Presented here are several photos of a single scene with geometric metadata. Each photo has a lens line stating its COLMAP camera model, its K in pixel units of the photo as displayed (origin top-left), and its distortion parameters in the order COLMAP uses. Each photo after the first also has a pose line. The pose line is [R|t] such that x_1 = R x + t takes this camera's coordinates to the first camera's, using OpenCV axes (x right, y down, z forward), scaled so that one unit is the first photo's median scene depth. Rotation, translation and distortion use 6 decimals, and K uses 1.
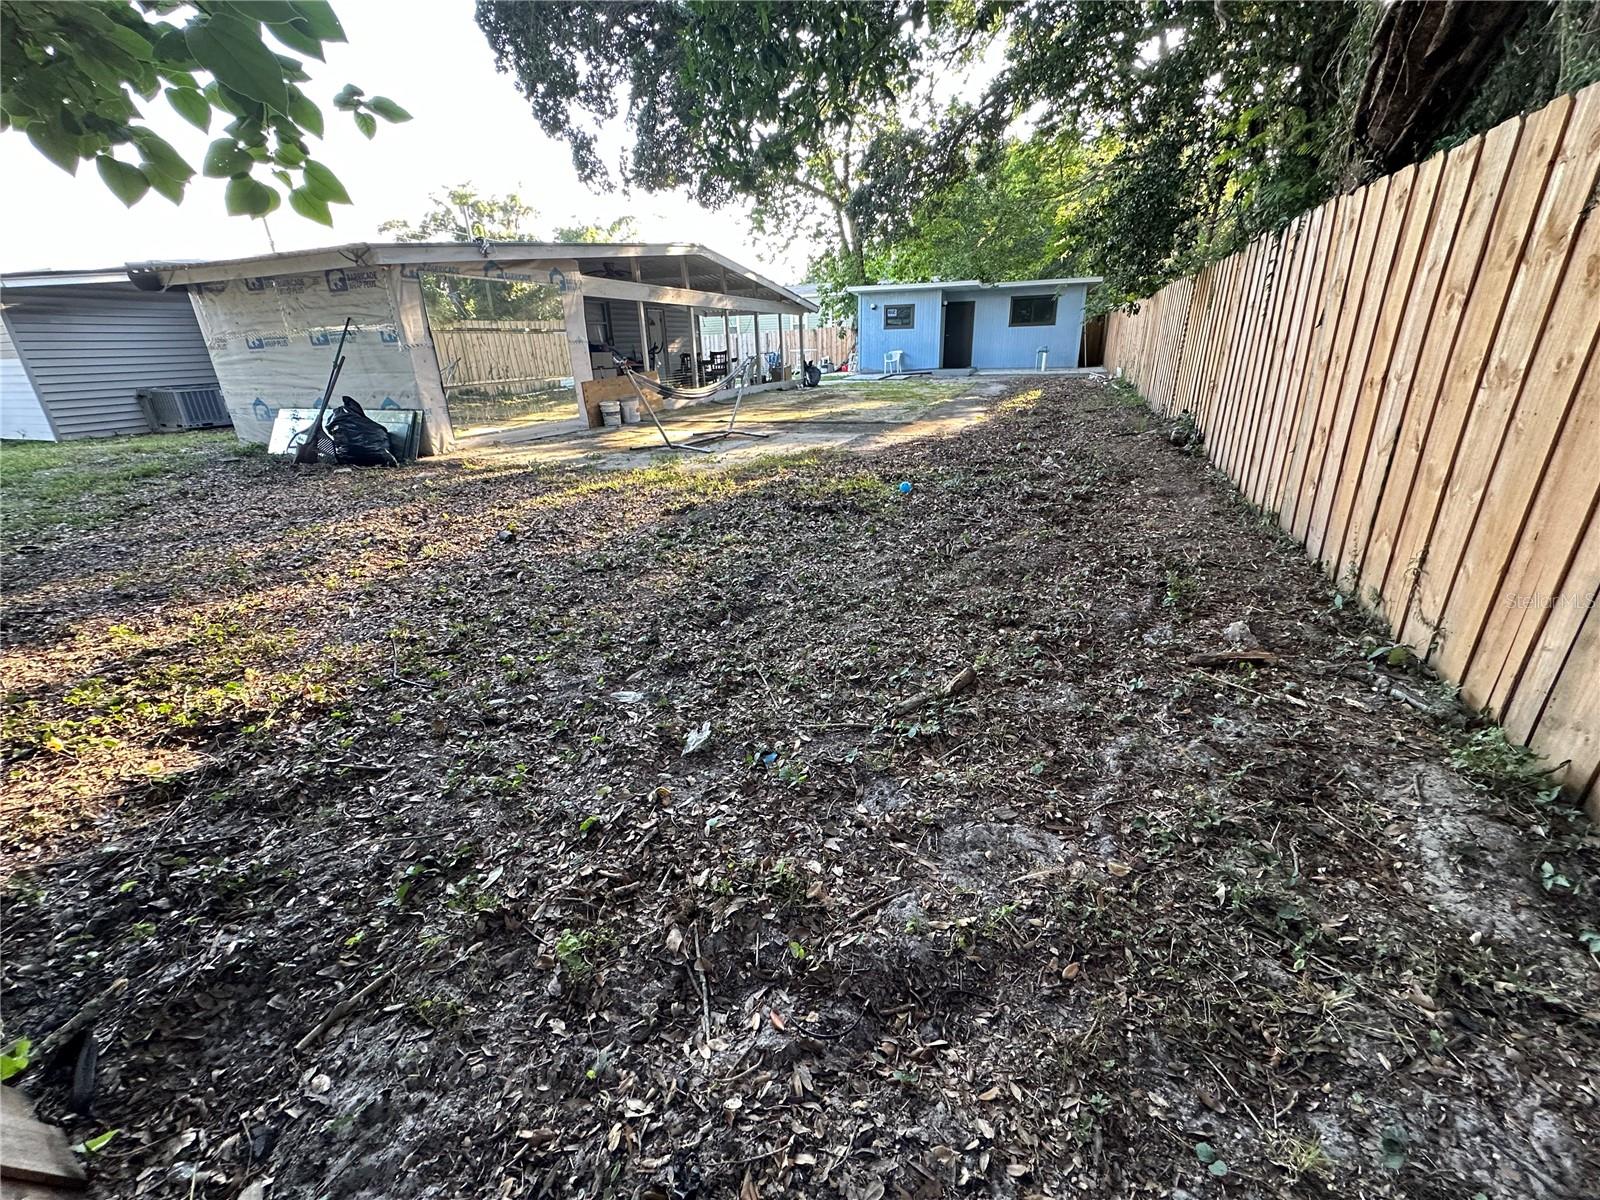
lens RADIAL K [[638.2, 0, 796.8], [0, 638.2, 598.9], [0, 0, 1]] dist [-0.002311, 0.000304]
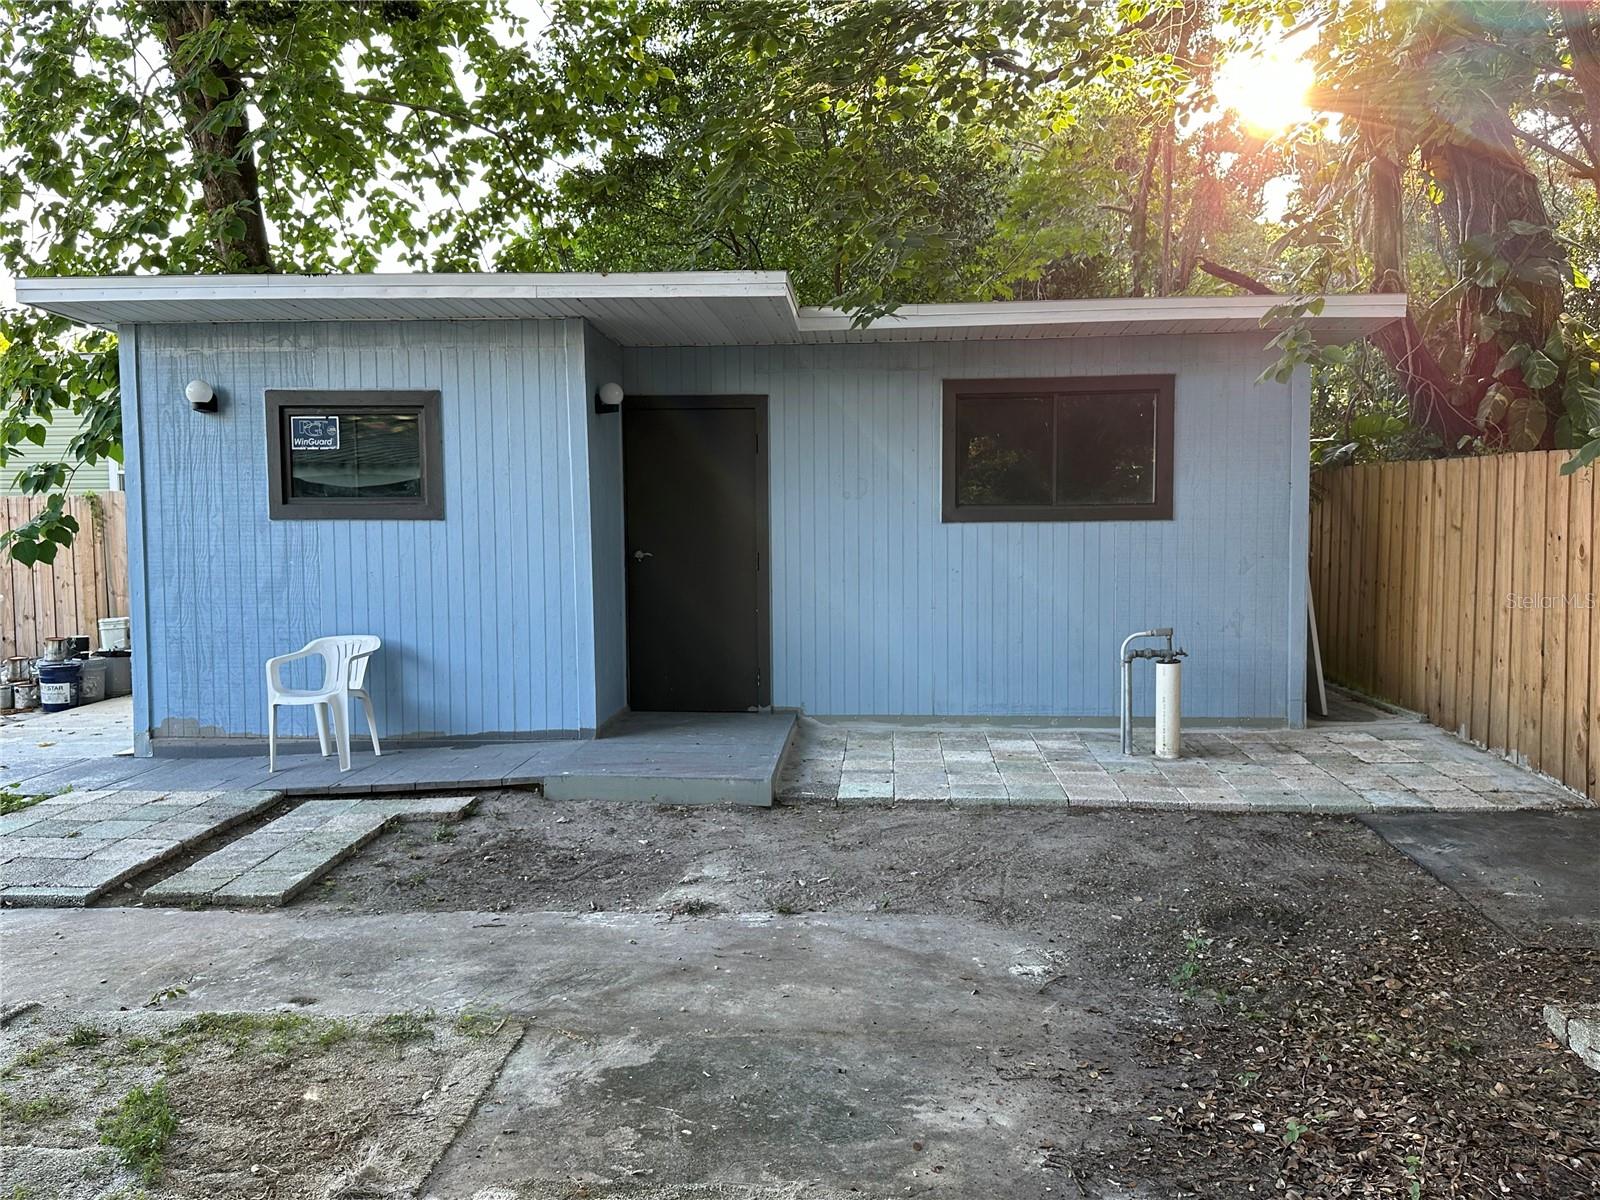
lens RADIAL K [[1271.2, 0, 800.0], [0, 1271.2, 600.0], [0, 0, 1]] dist [0.044890, -0.056989]
pose [[0.960136, 0.004298, 0.279501, 1.860656], [0.079103, 0.954834, -0.286418, -3.052380], [-0.268108, 0.297110, 0.916430, 6.825456]]
